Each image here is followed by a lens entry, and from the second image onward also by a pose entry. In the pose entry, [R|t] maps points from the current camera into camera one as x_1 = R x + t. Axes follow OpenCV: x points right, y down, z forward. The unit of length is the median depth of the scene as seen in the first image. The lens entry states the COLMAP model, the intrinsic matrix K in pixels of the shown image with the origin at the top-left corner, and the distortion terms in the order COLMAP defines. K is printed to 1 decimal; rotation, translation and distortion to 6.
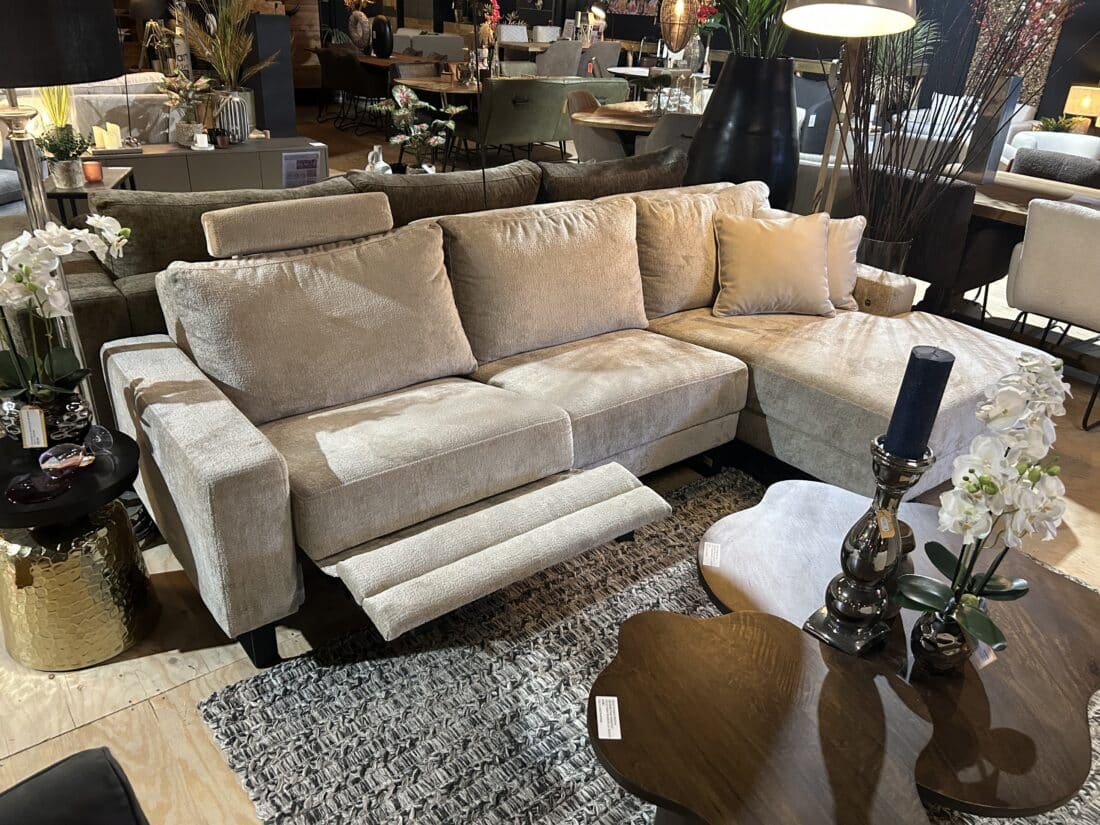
lens RADIAL K [[835.1, 0, 546.9], [0, 835.1, 428.2], [0, 0, 1]] dist [0.033927, -0.028294]
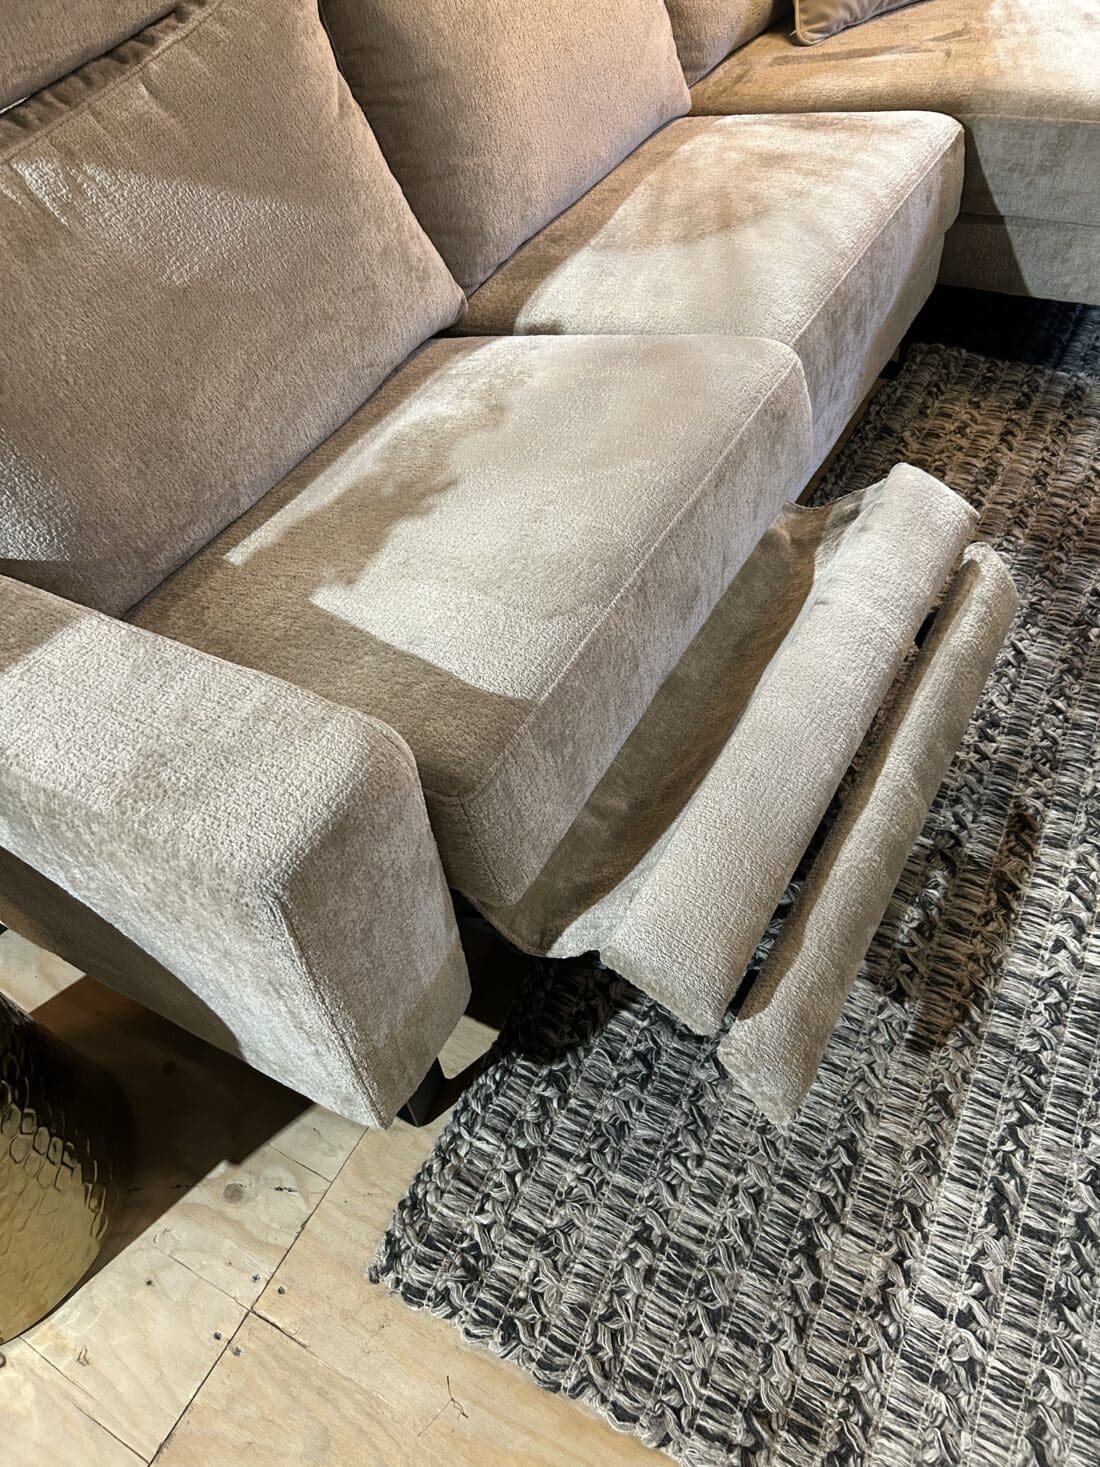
lens RADIAL K [[1122.3, 0, 548.9], [0, 1122.3, 729.0], [0, 0, 1]] dist [-0.003197, 0.024663]
pose [[0.914512, -0.376256, 0.148658, -0.266505], [0.302369, 0.879820, 0.366728, -0.096672], [-0.268776, -0.290427, 0.918374, 0.446217]]
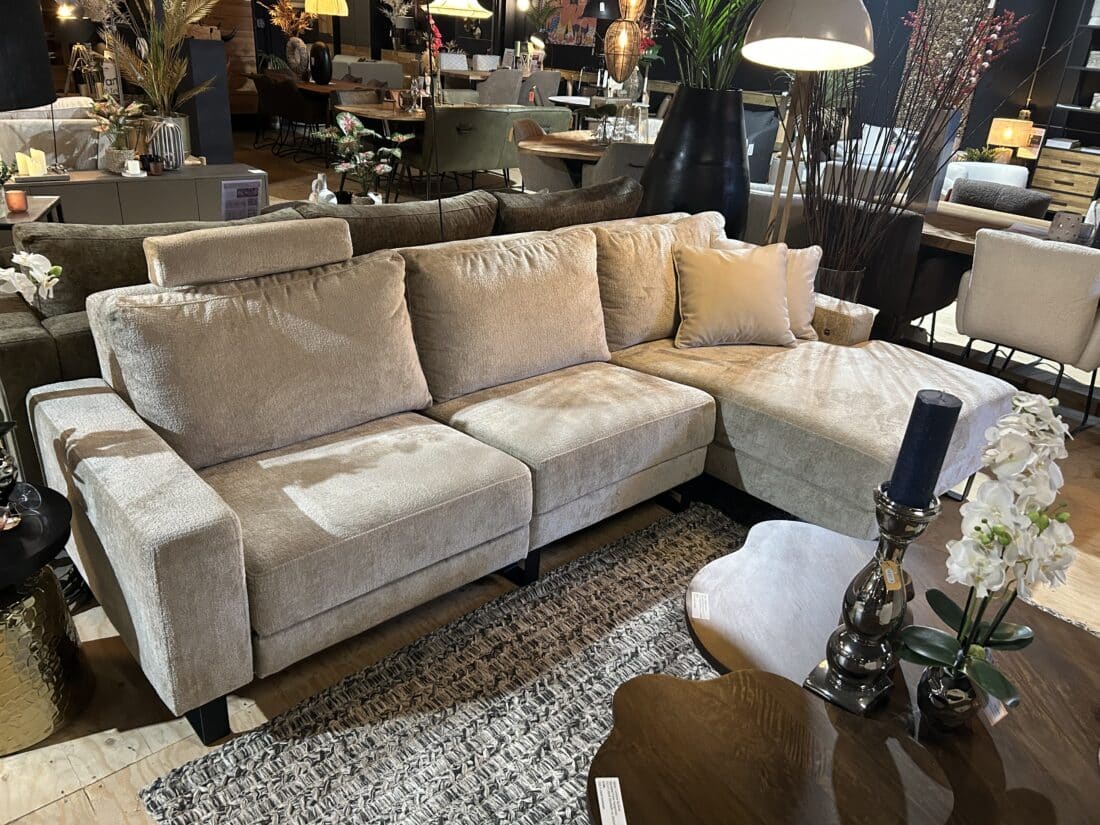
lens RADIAL K [[835.1, 0, 548.0], [0, 835.1, 419.8], [0, 0, 1]] dist [0.033927, -0.028294]
pose [[0.997221, -0.018153, 0.072254, -0.033099], [0.020797, 0.999135, -0.036011, -0.024104], [-0.071538, 0.037414, 0.996736, 0.049212]]
